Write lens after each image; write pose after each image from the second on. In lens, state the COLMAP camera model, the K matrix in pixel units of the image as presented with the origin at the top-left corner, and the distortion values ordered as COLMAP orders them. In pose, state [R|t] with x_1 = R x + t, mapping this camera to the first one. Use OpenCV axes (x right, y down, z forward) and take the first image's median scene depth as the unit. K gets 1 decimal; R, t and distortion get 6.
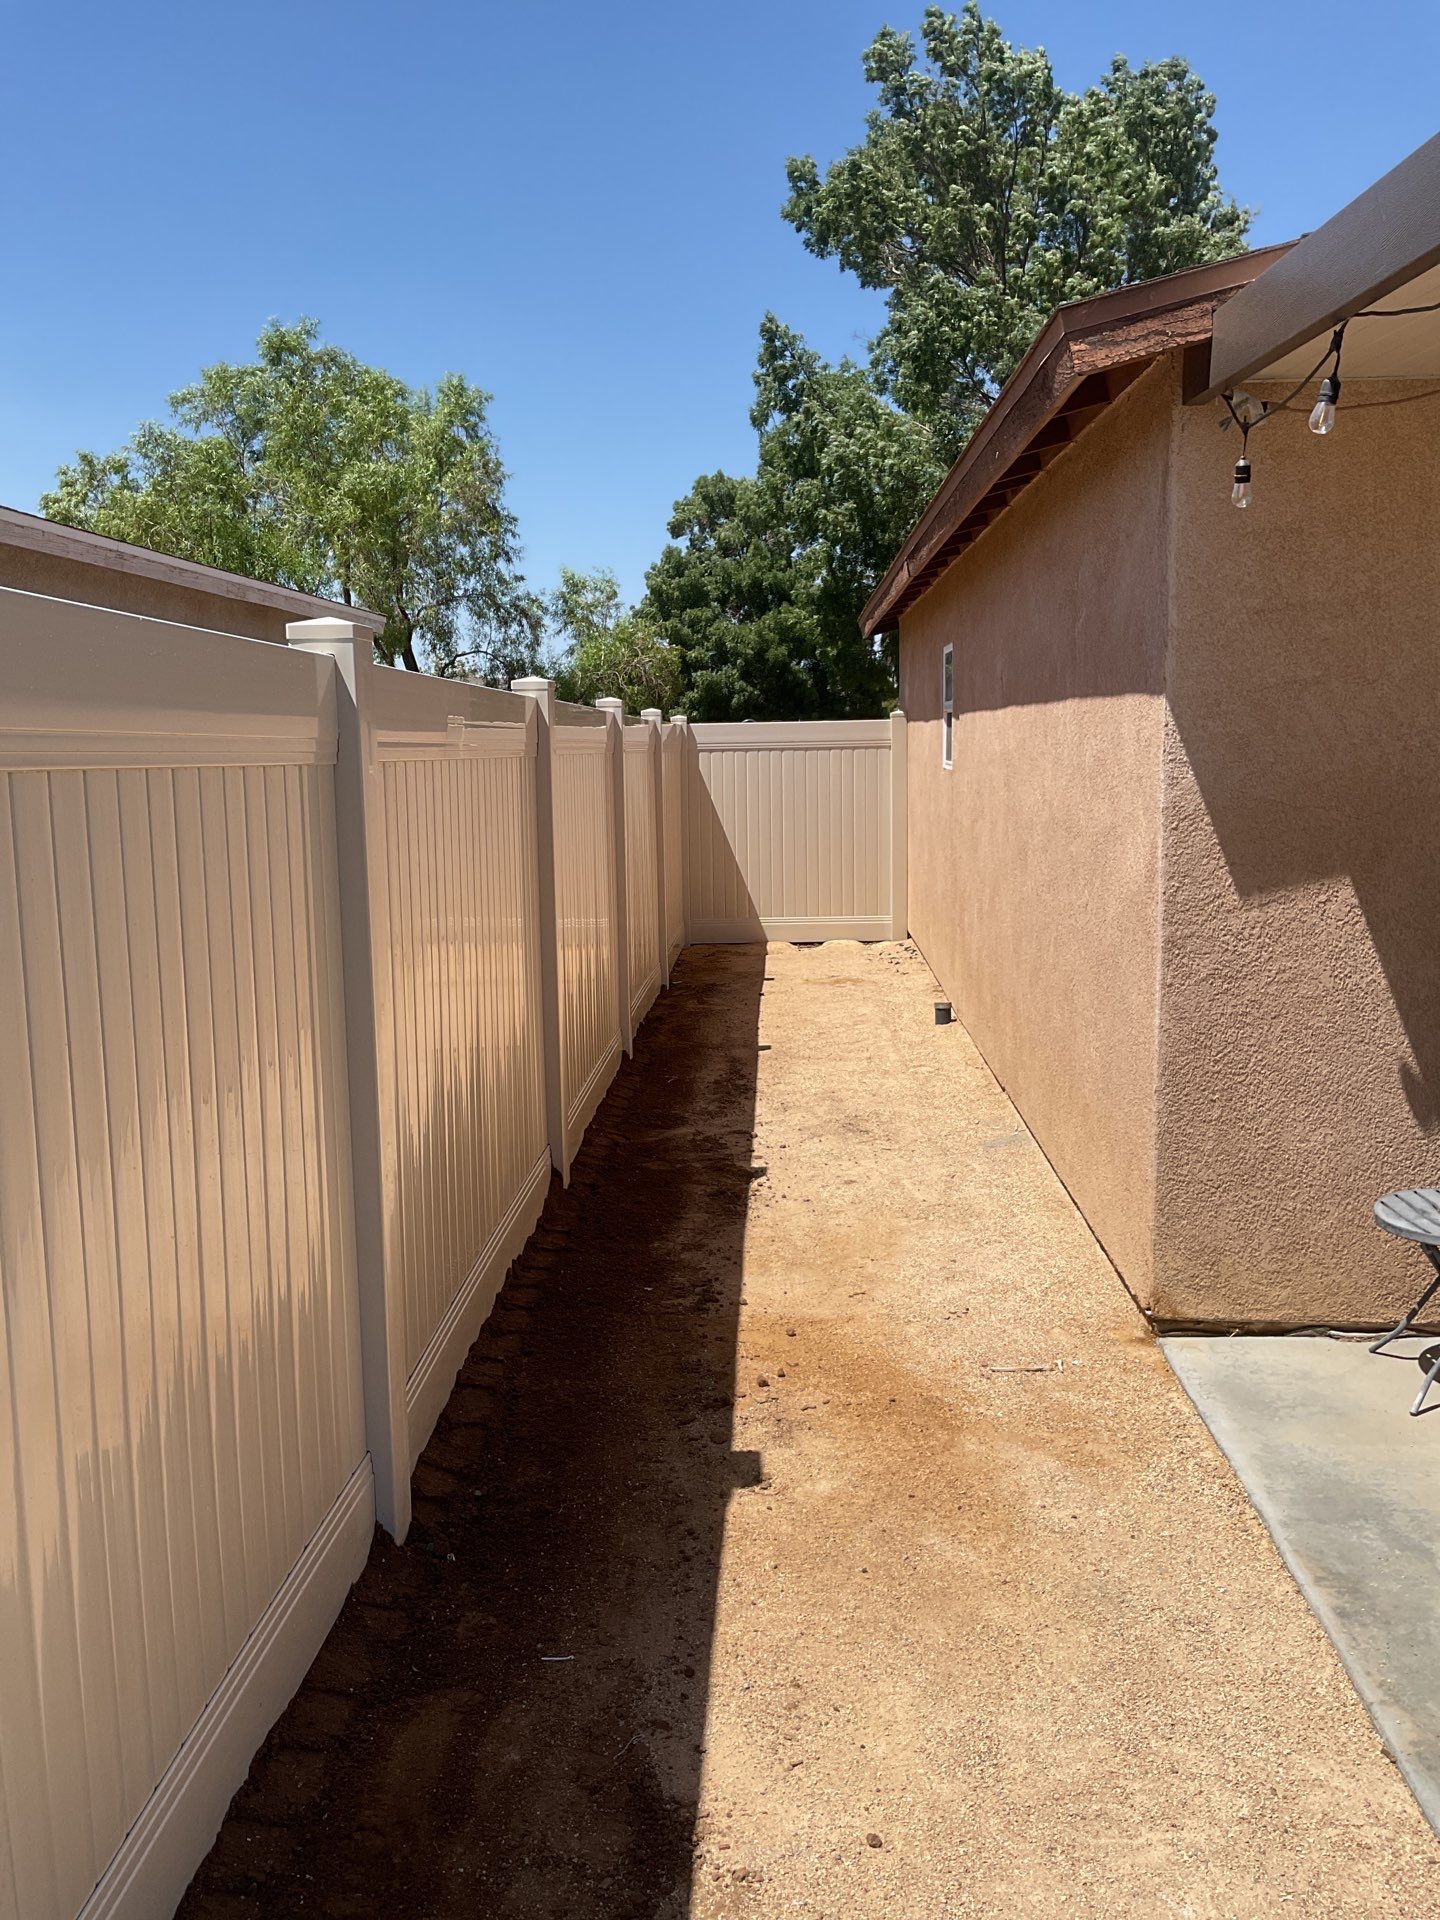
lens RADIAL K [[1639.4, 0, 720.0], [0, 1639.4, 960.0], [0, 0, 1]] dist [0.066885, -0.122841]
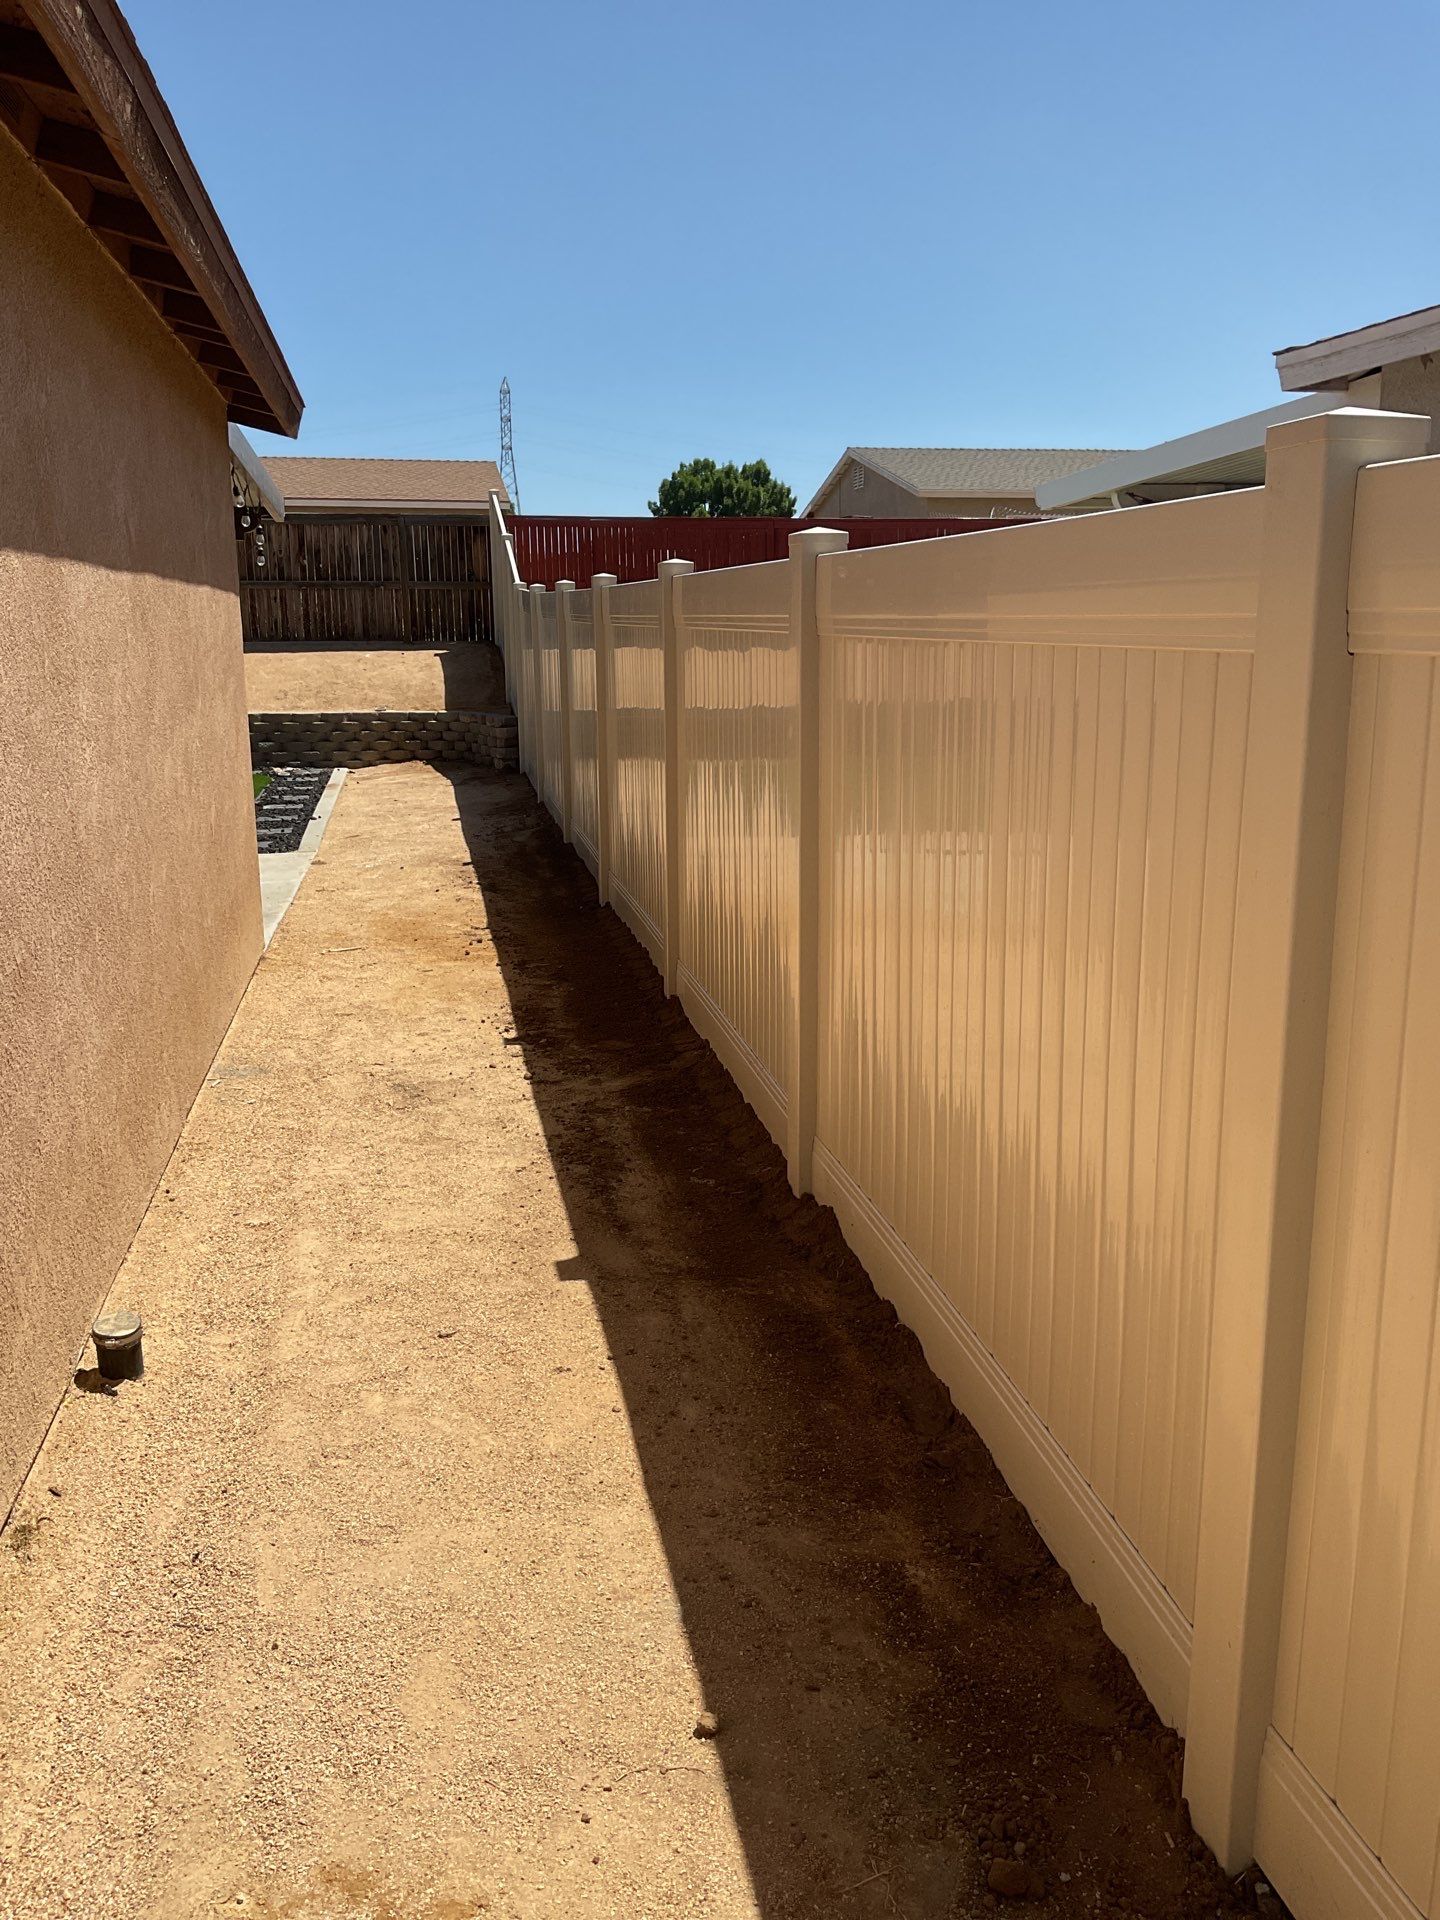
lens RADIAL K [[1639.4, 0, 720.0], [0, 1639.4, 960.0], [0, 0, 1]] dist [0.066885, -0.122841]
pose [[-0.975250, 0.060256, -0.212735, 0.110107], [-0.014988, 0.941920, 0.335502, -0.262900], [0.220595, 0.330387, -0.917705, 1.924513]]
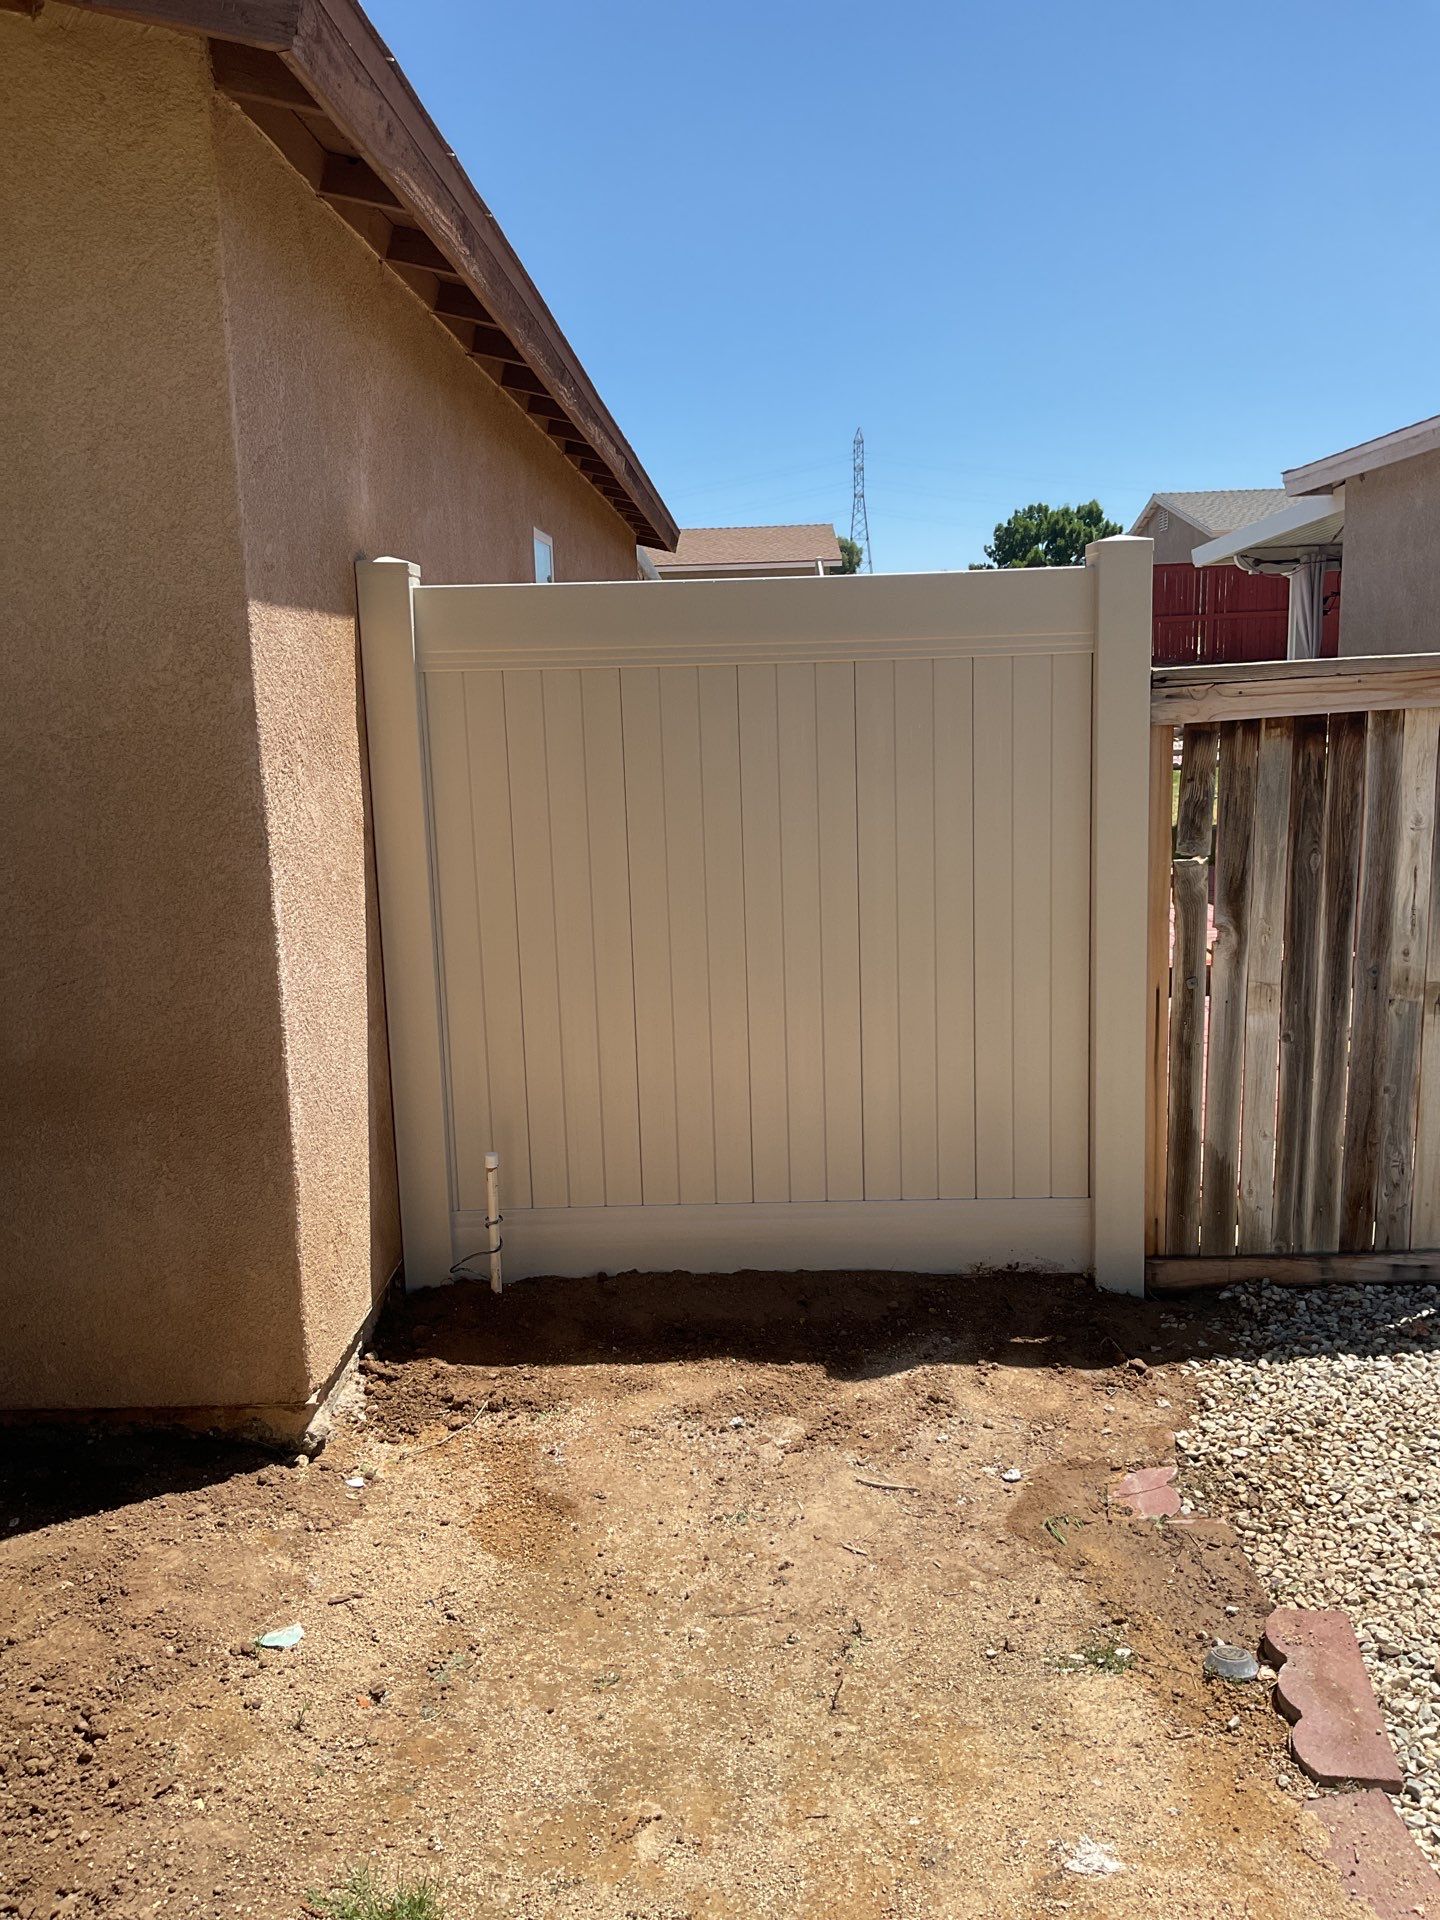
lens RADIAL K [[1691.4, 0, 720.0], [0, 1691.4, 960.0], [0, 0, 1]] dist [0.099226, -0.000612]
pose [[-0.999050, 0.043271, -0.005252, 0.110170], [0.039616, 0.951650, 0.304620, -0.372926], [0.018179, 0.304123, -0.952459, 2.770896]]
